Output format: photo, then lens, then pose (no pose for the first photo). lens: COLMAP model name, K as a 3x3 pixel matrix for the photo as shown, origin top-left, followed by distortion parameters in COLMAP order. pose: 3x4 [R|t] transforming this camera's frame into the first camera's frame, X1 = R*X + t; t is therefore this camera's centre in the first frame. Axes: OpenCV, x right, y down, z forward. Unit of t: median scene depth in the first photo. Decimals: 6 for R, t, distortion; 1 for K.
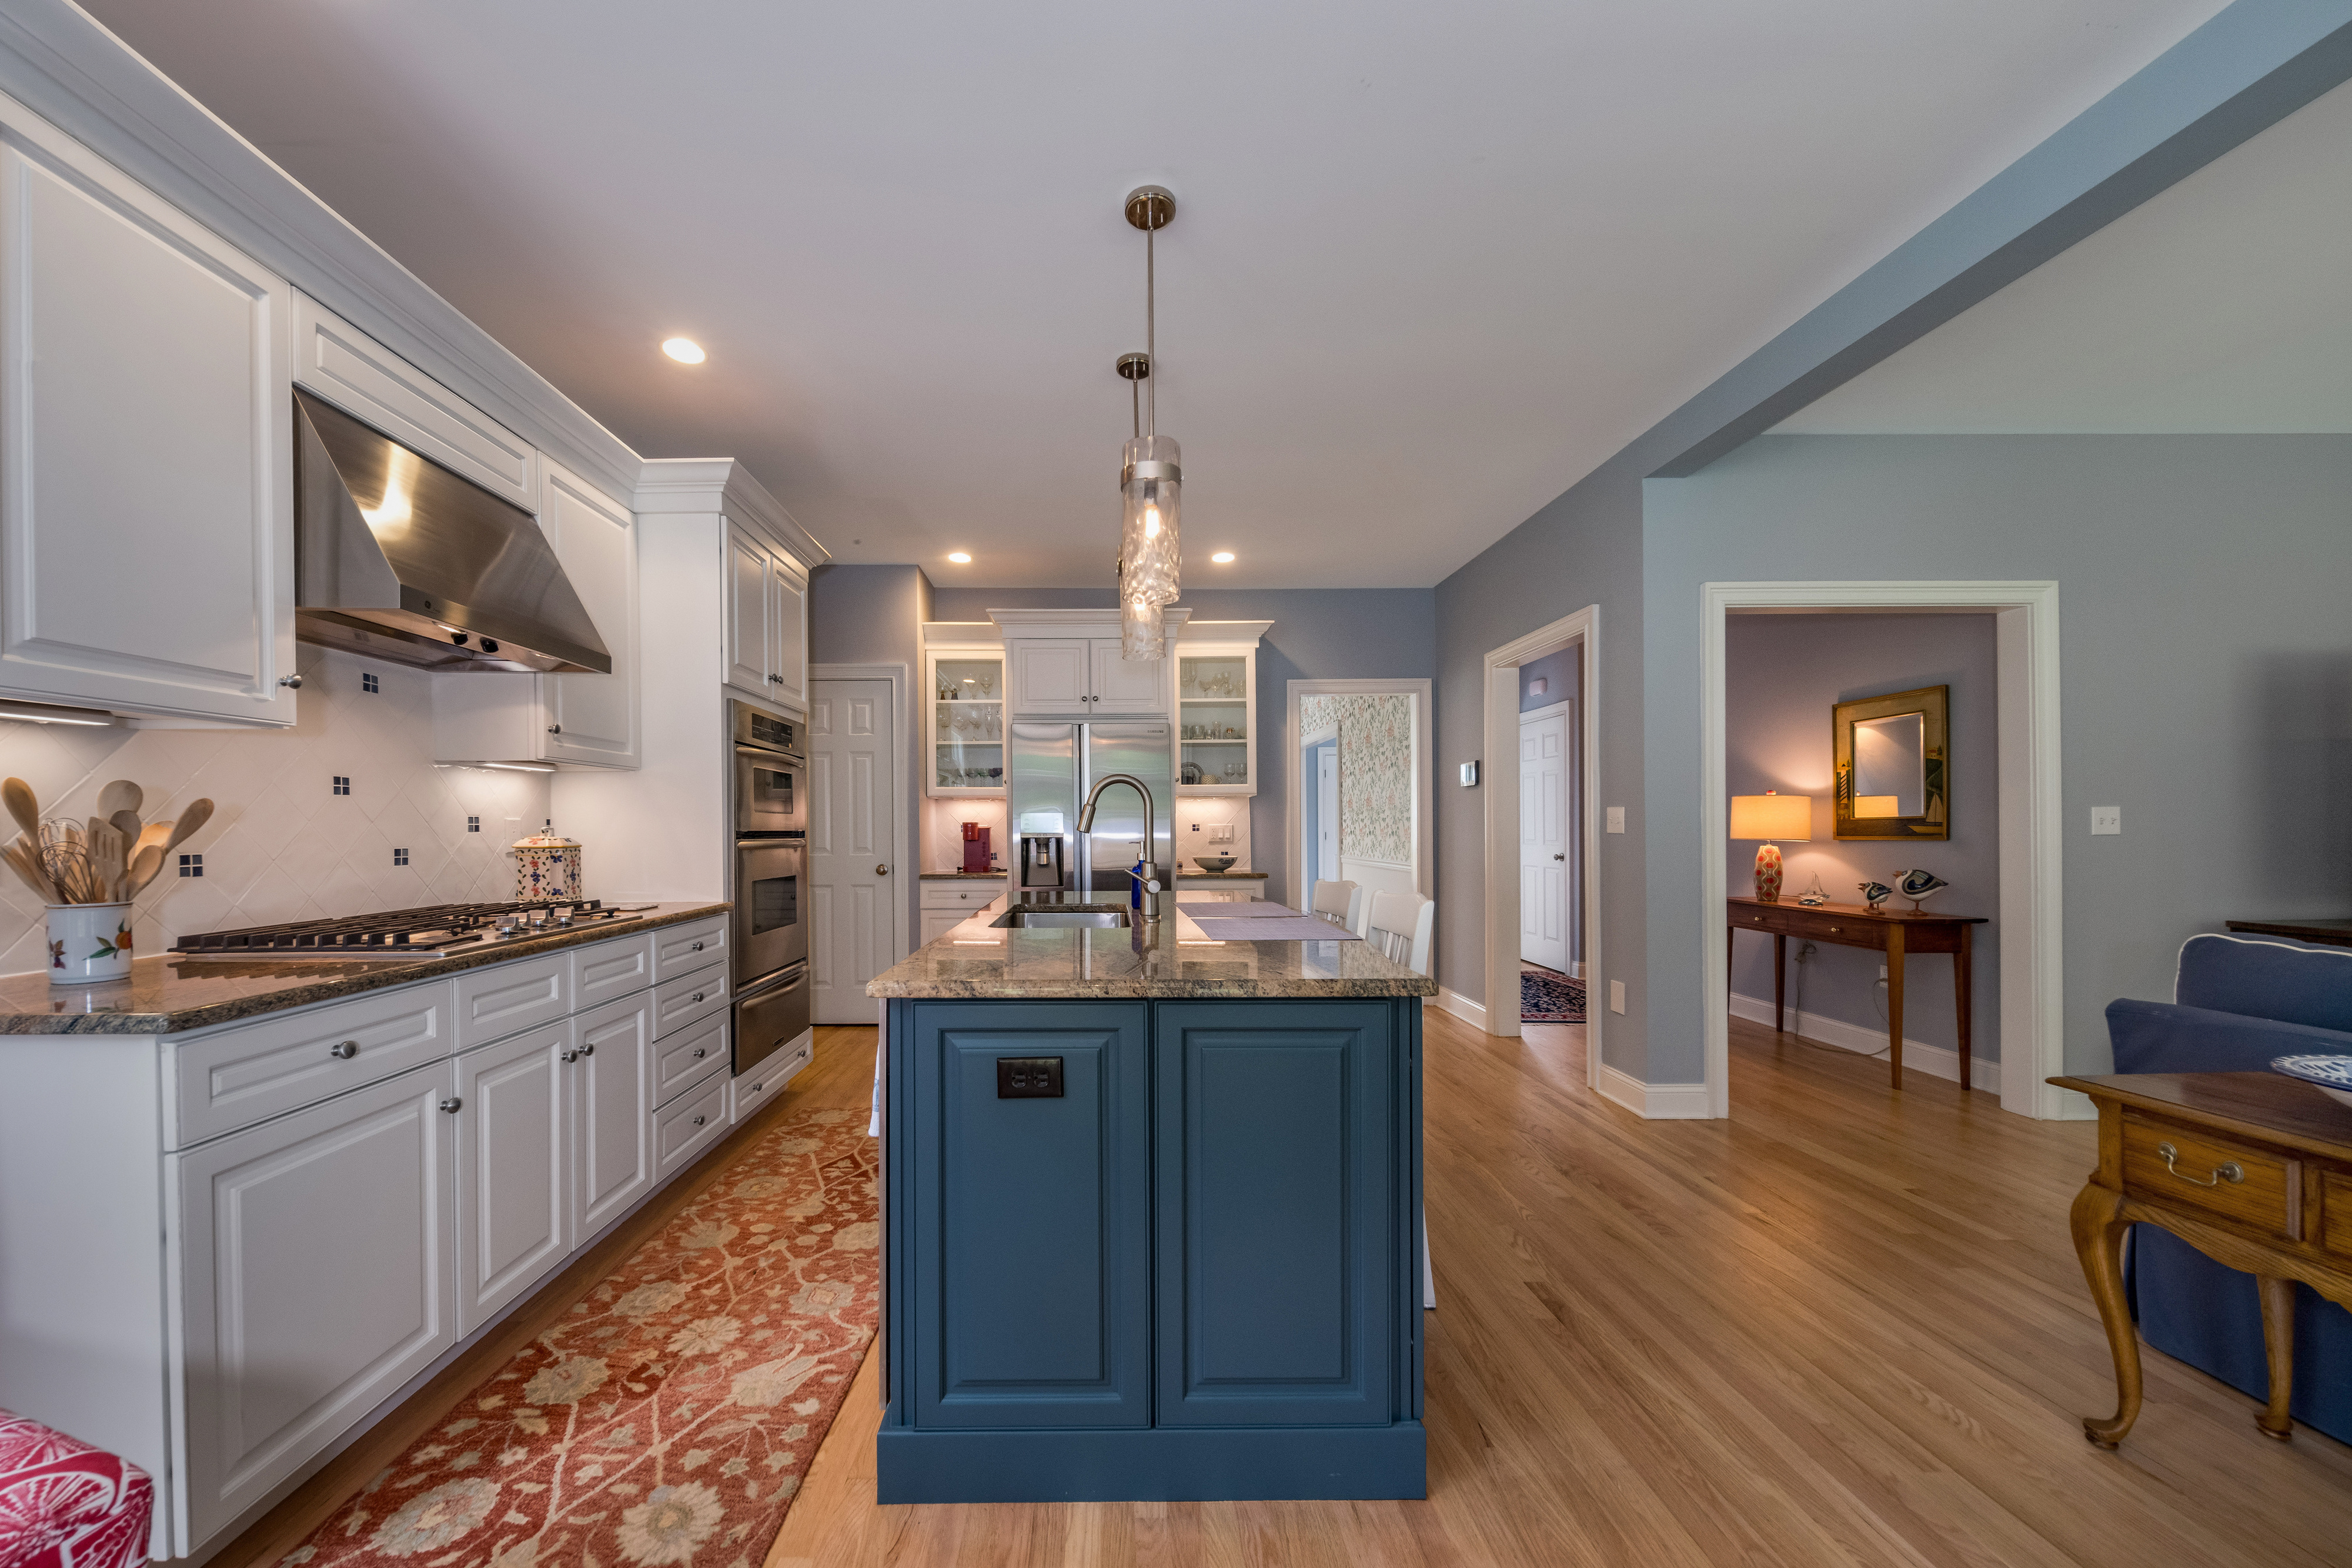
lens RADIAL K [[860.8, 0, 1100.4], [0, 860.8, 832.6], [0, 0, 1]] dist [0.000886, 0.000033]
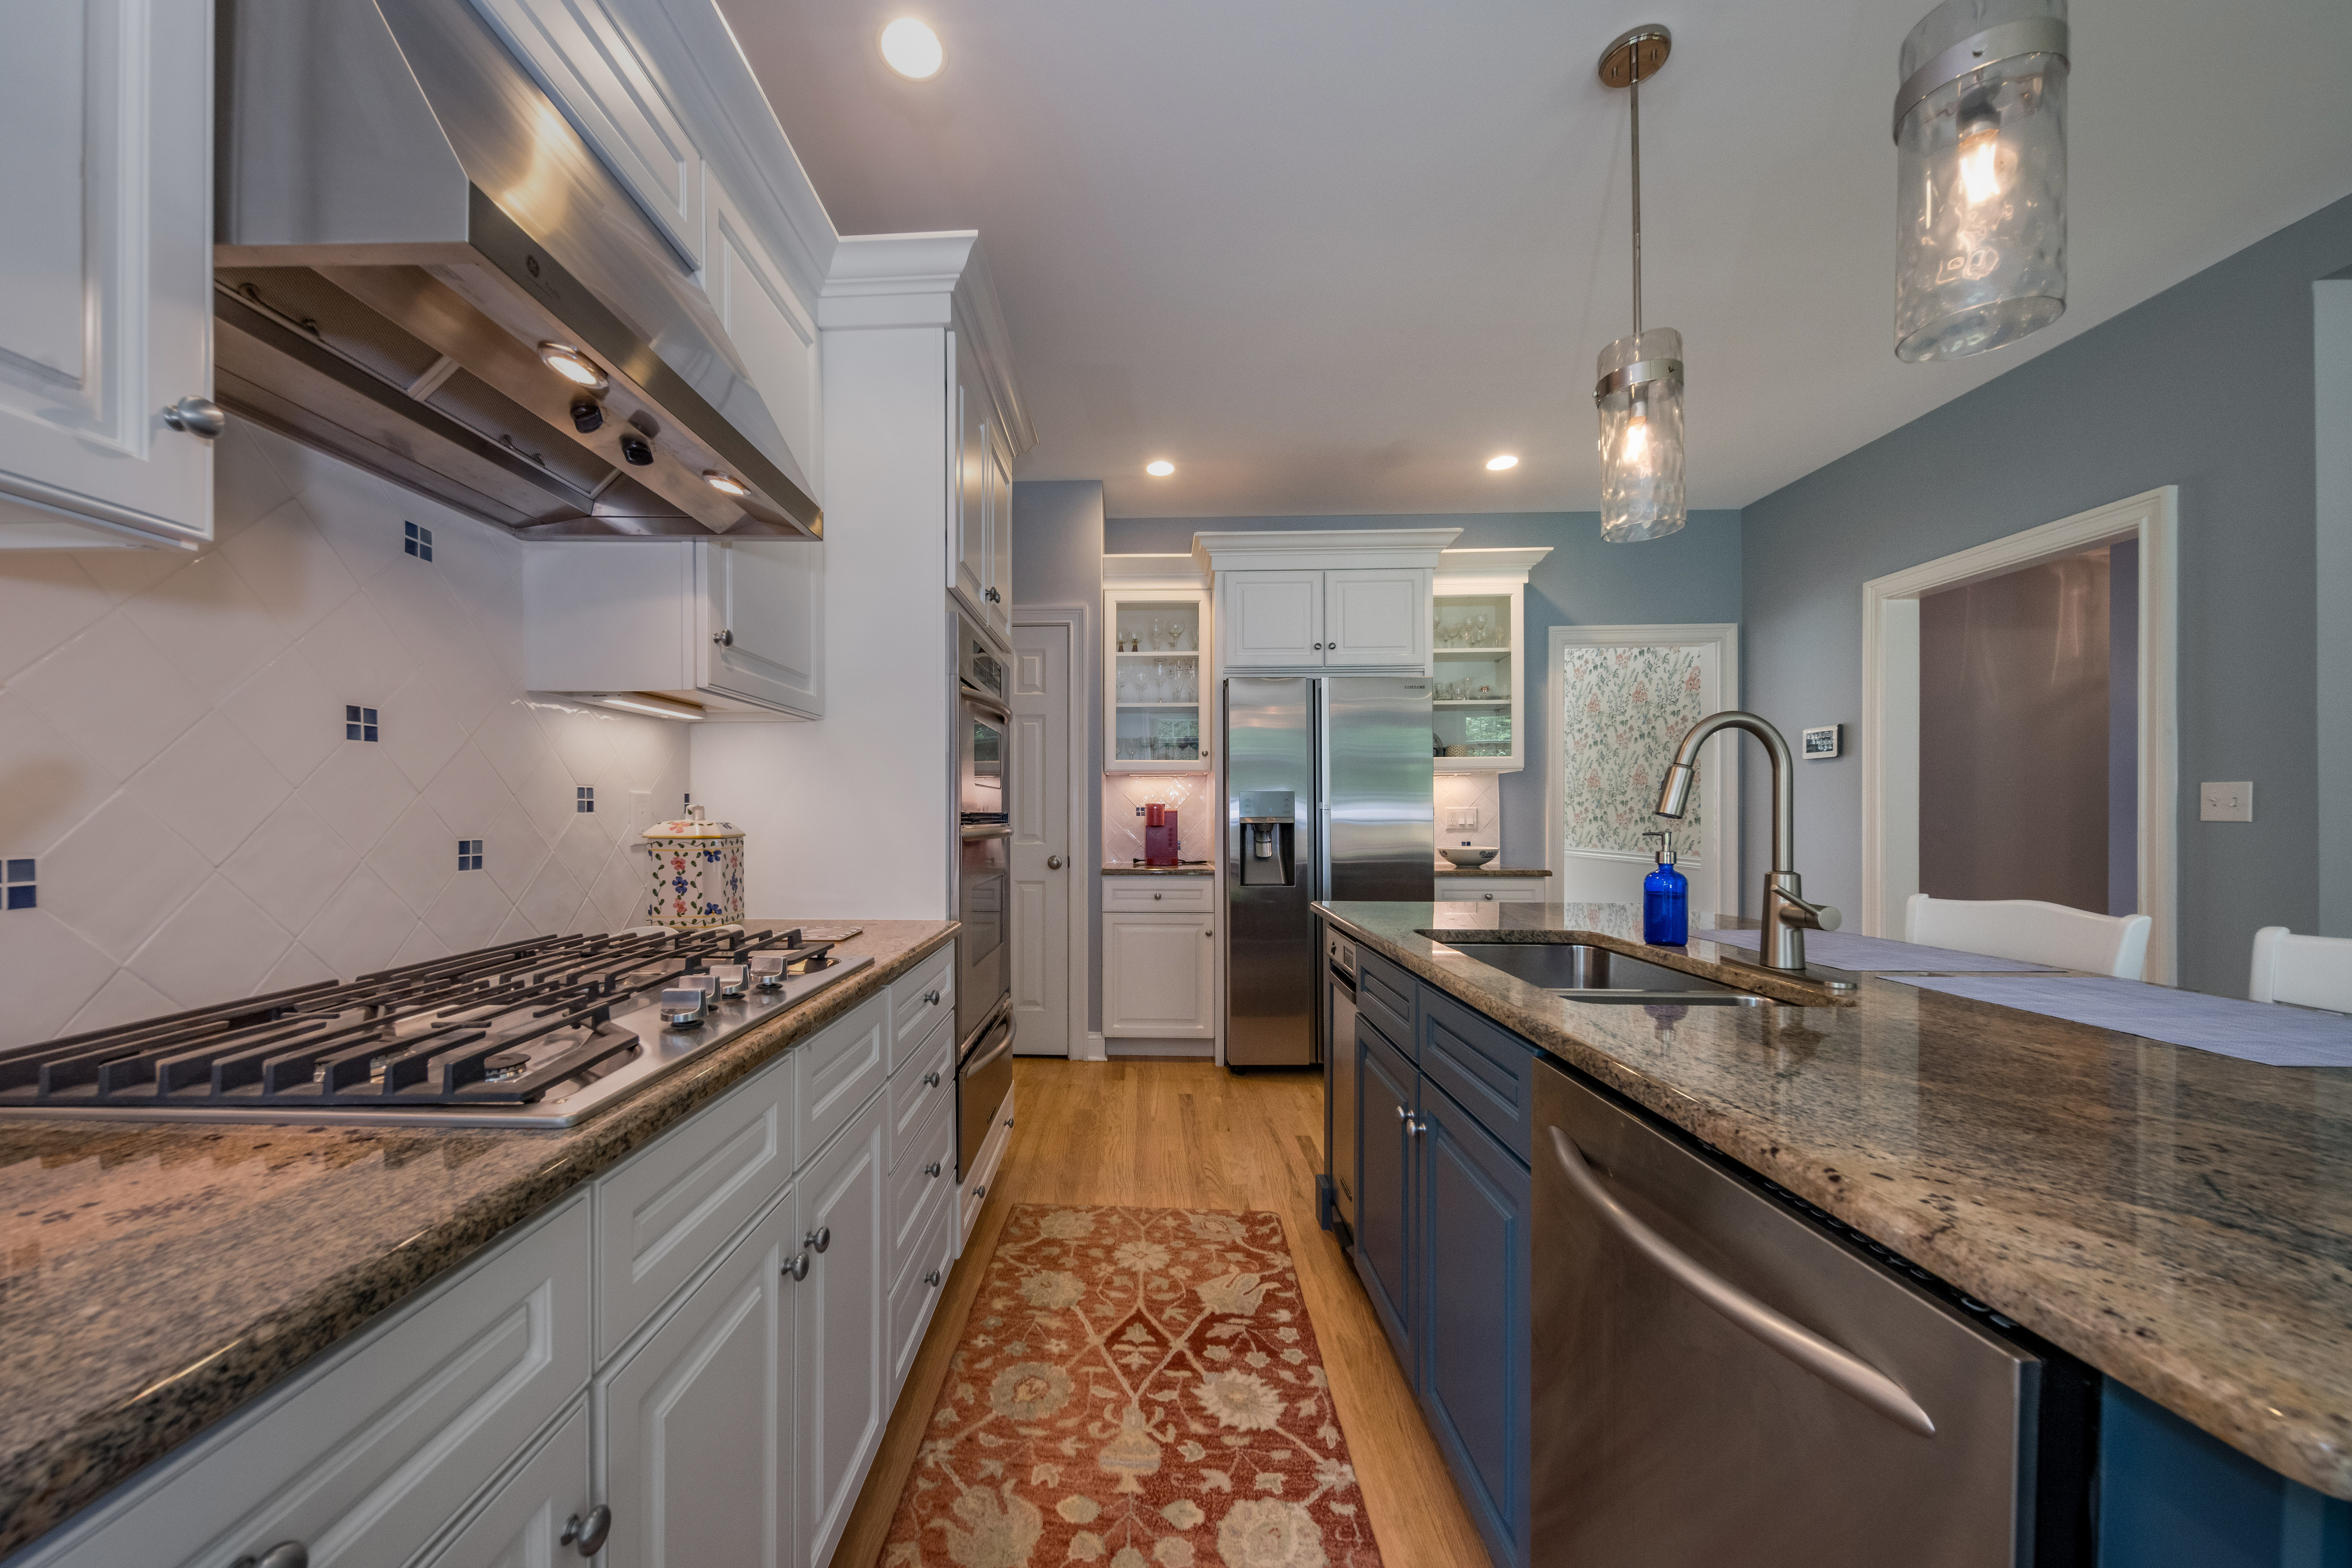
lens RADIAL K [[848.4, 0, 1105.2], [0, 848.4, 814.5], [0, 0, 1]] dist [0.002369, -0.000121]
pose [[0.999118, 0.003959, -0.041806, -0.293344], [-0.004099, 0.999986, -0.003275, 0.001192], [0.041792, 0.003444, 0.999120, 0.362805]]
